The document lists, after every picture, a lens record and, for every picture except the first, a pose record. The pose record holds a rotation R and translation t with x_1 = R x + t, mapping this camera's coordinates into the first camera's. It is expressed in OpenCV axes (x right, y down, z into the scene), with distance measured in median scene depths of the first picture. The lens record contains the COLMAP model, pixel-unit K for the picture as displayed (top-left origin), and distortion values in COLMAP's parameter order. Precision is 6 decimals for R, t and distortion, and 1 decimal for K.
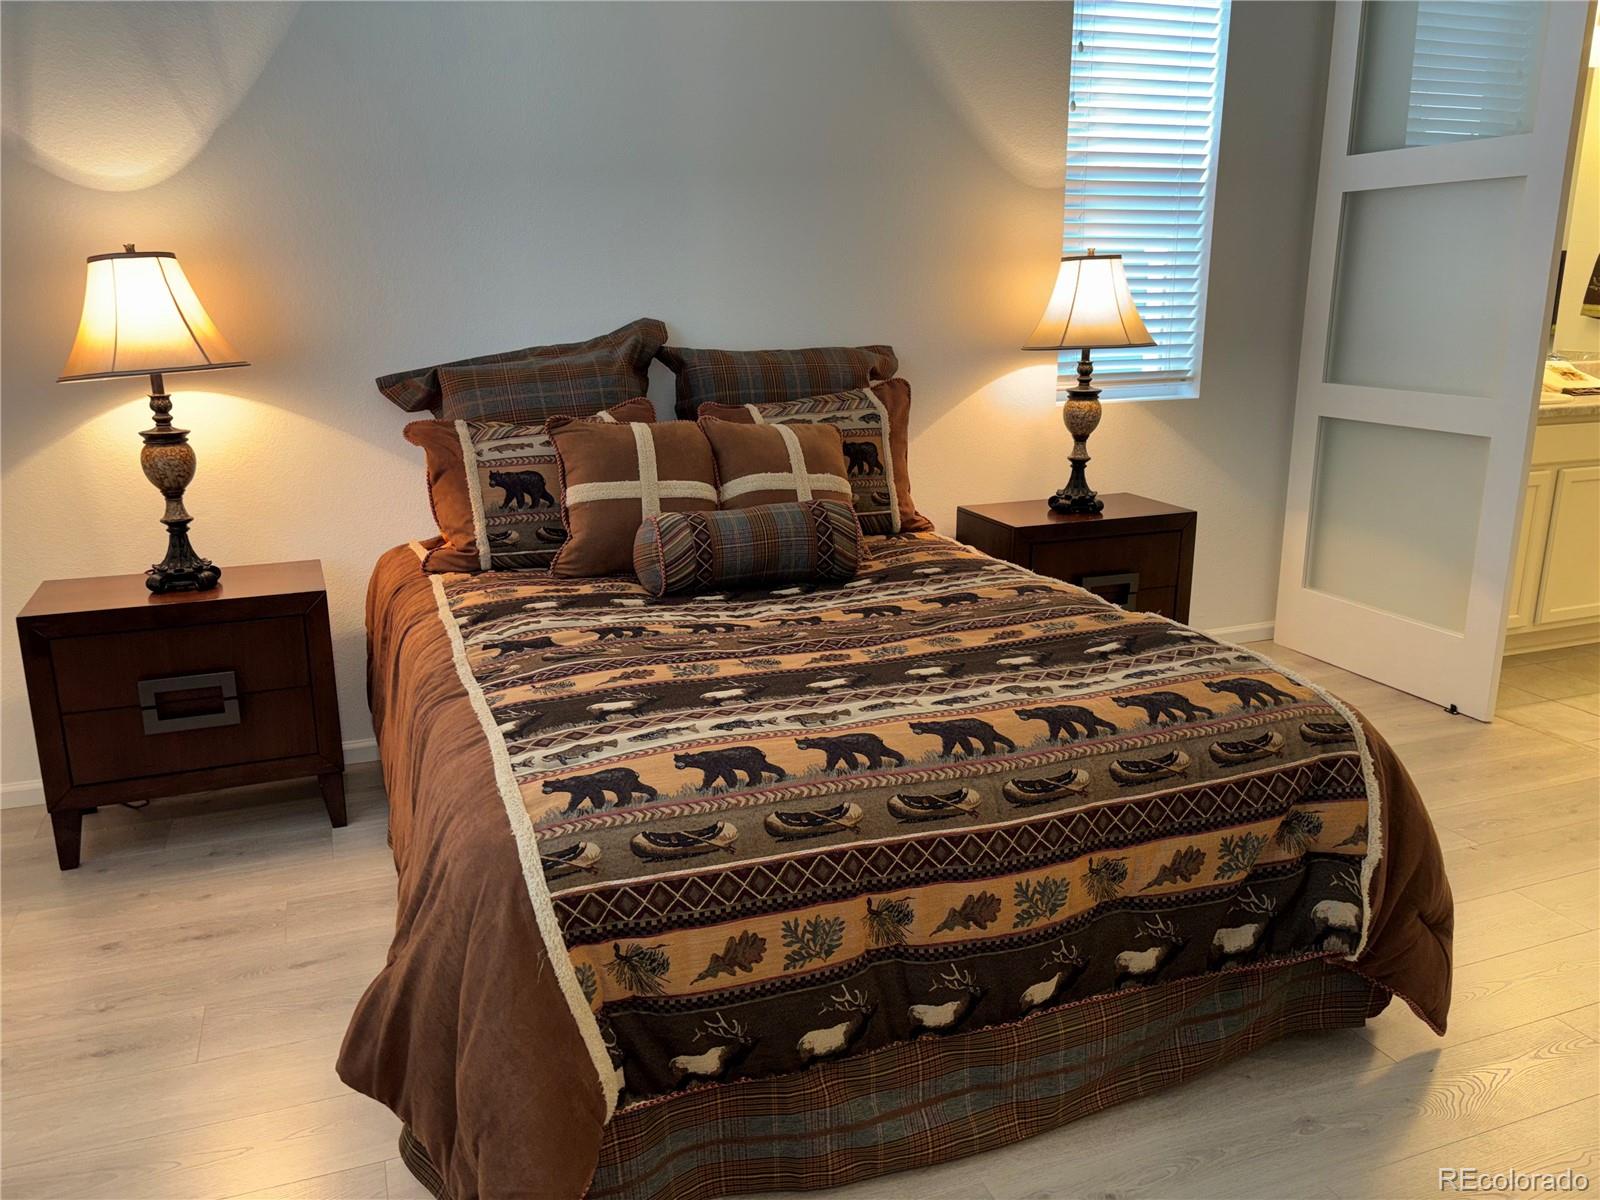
lens RADIAL K [[1212.3, 0, 800.0], [0, 1212.3, 600.0], [0, 0, 1]] dist [0.043522, 0.003633]
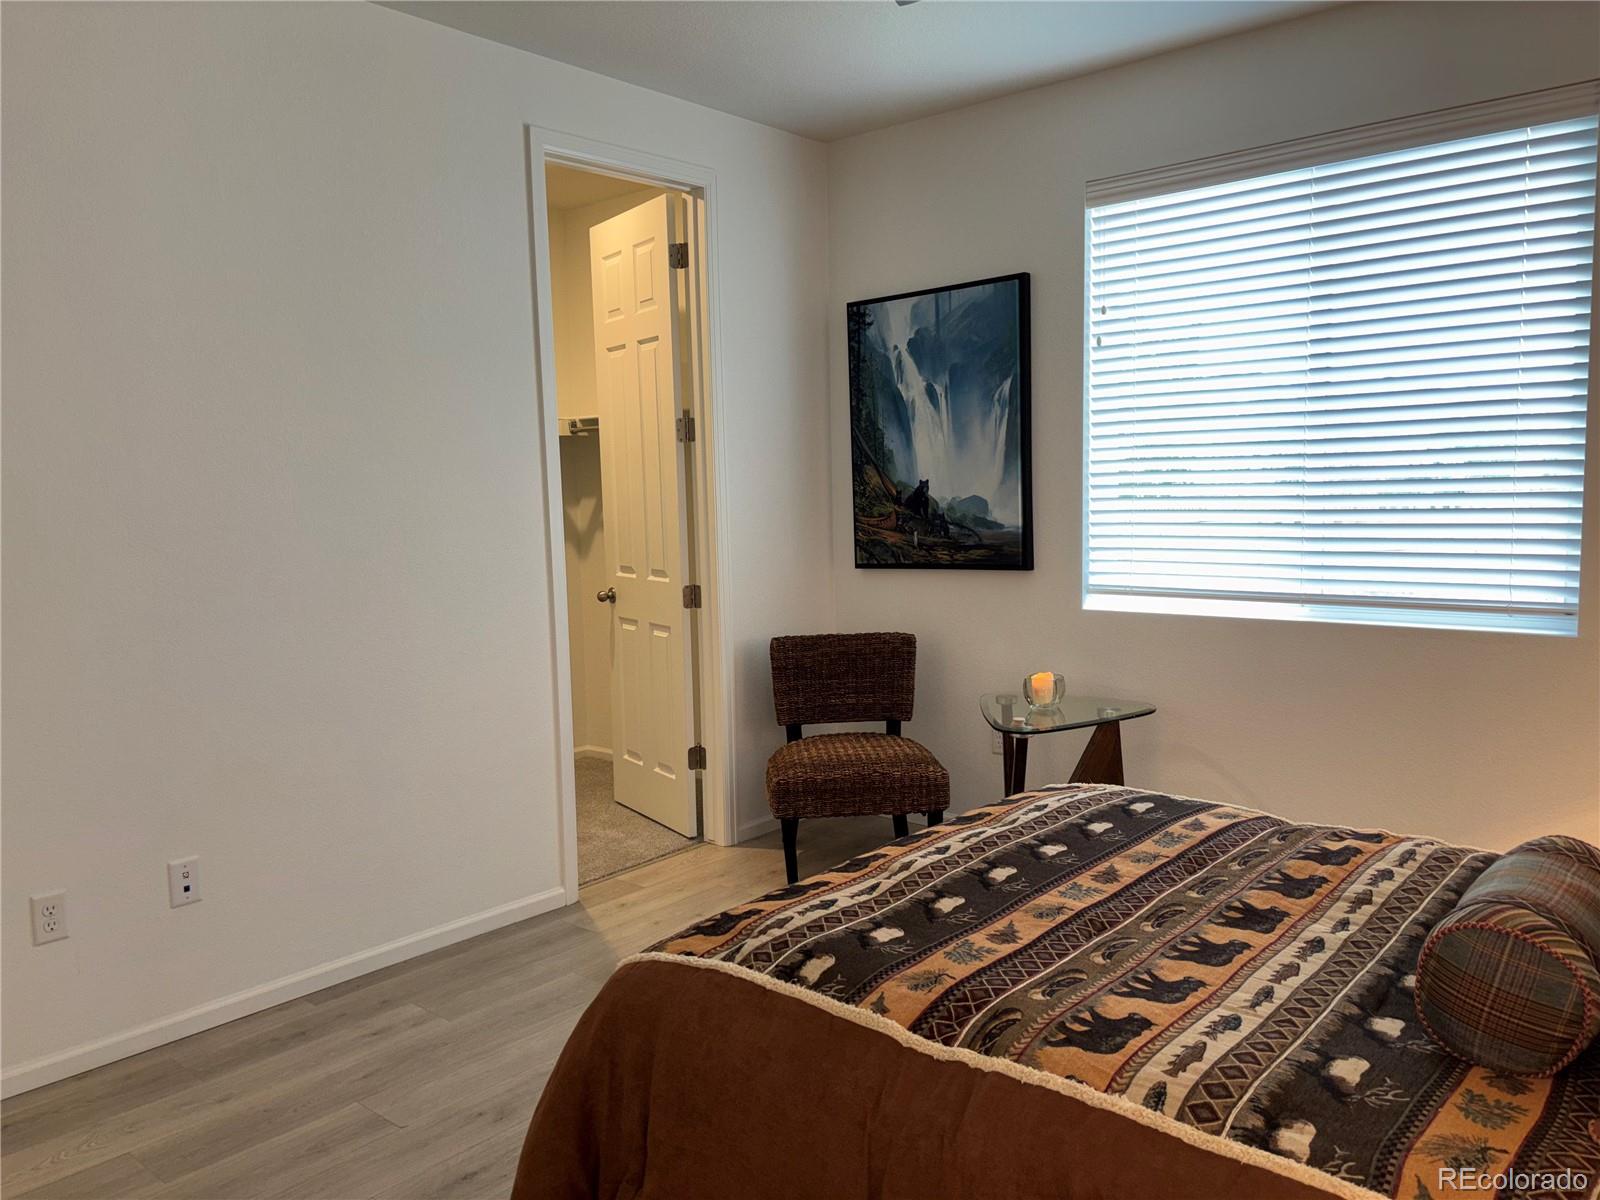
lens RADIAL K [[1205.4, 0, 809.5], [0, 1205.4, 605.4], [0, 0, 1]] dist [0.063167, -0.075645]
pose [[-0.883477, 0.070791, -0.463095, 0.674537], [-0.094638, 0.941167, 0.324420, -0.448449], [0.458815, 0.330445, -0.824800, 1.608031]]
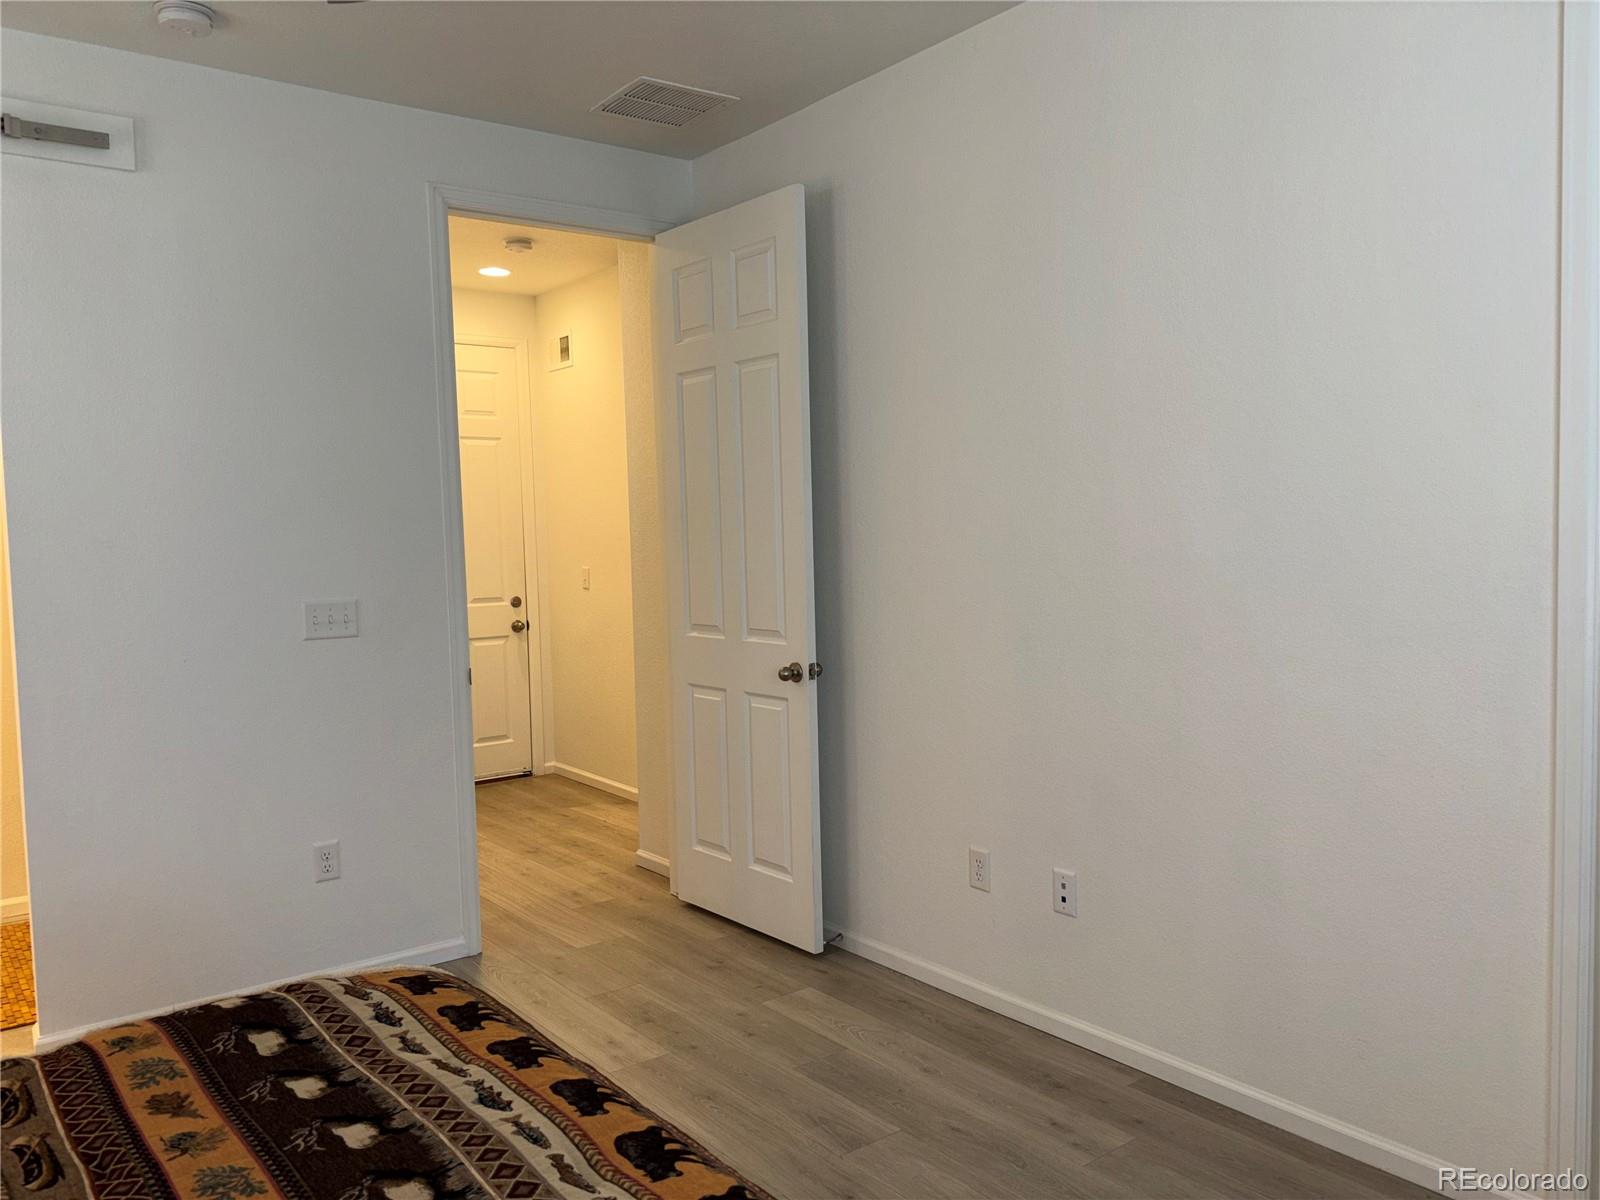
lens RADIAL K [[1205.4, 0, 809.5], [0, 1205.4, 605.4], [0, 0, 1]] dist [0.063167, -0.075645]
pose [[-0.277797, -0.047889, 0.959445, -0.584846], [0.270560, 0.954425, 0.125976, -0.232726], [-0.921752, 0.294583, -0.252180, 0.802555]]
